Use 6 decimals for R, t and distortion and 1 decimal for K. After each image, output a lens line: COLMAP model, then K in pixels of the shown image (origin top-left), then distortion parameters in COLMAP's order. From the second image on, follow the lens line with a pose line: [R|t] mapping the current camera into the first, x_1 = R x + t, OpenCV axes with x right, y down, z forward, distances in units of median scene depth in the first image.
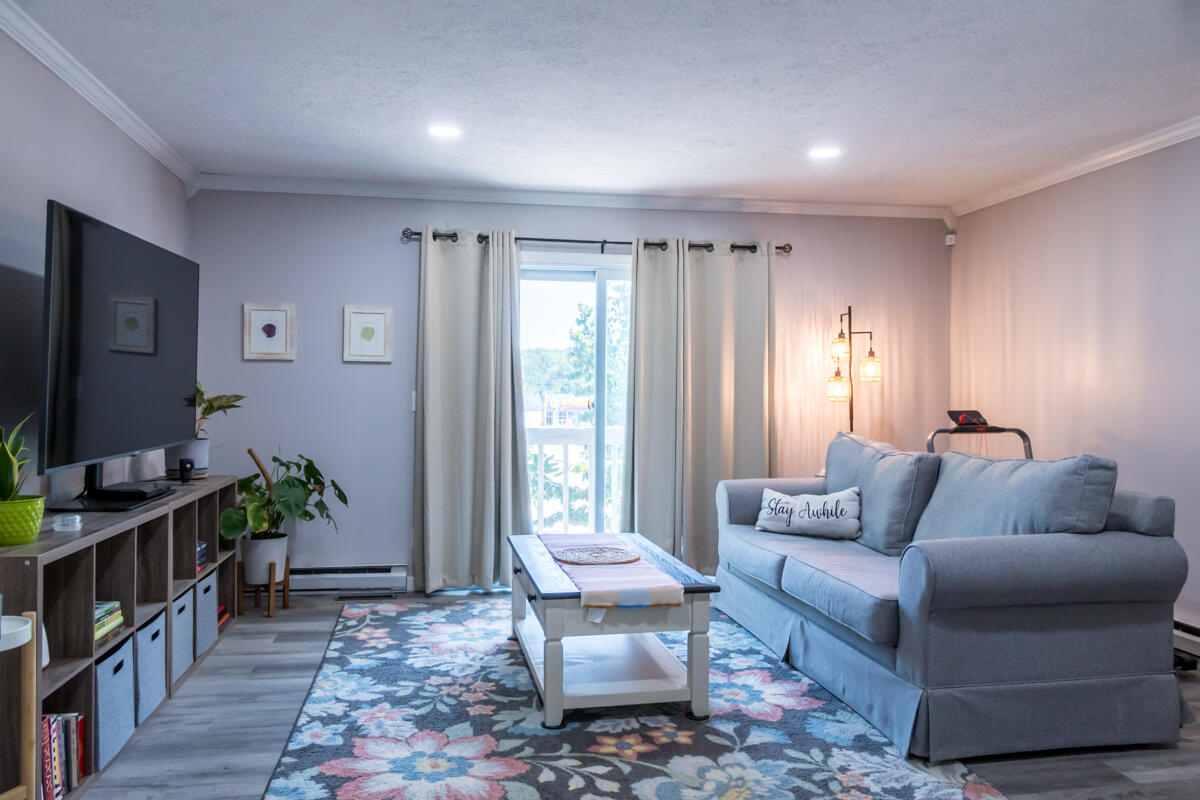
lens RADIAL K [[871.7, 0, 602.9], [0, 871.7, 395.2], [0, 0, 1]] dist [-0.021853, 0.008345]
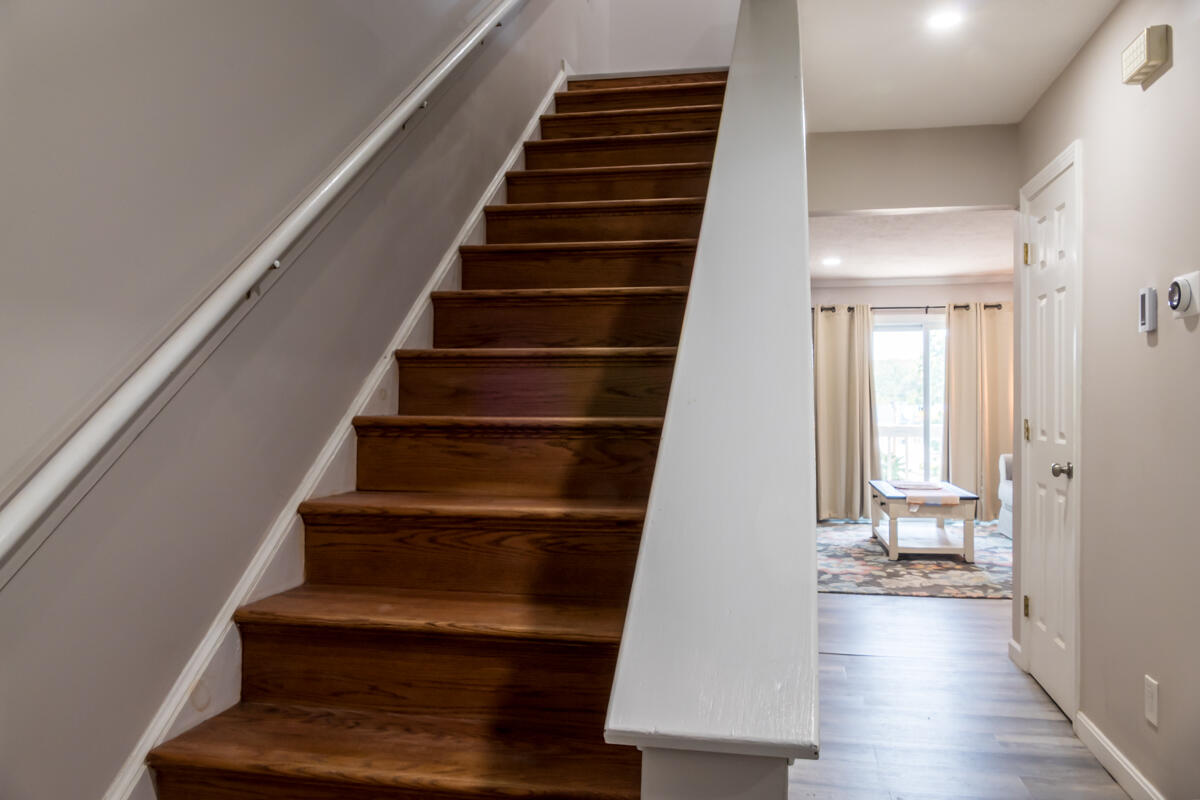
lens RADIAL K [[868.0, 0, 666.8], [0, 868.0, 397.5], [0, 0, 1]] dist [0.001880, 0.002006]
pose [[0.946847, -0.011980, -0.321460, 0.060972], [0.008459, 0.999888, -0.012348, 0.006197], [0.321572, 0.008972, 0.946843, -0.686176]]
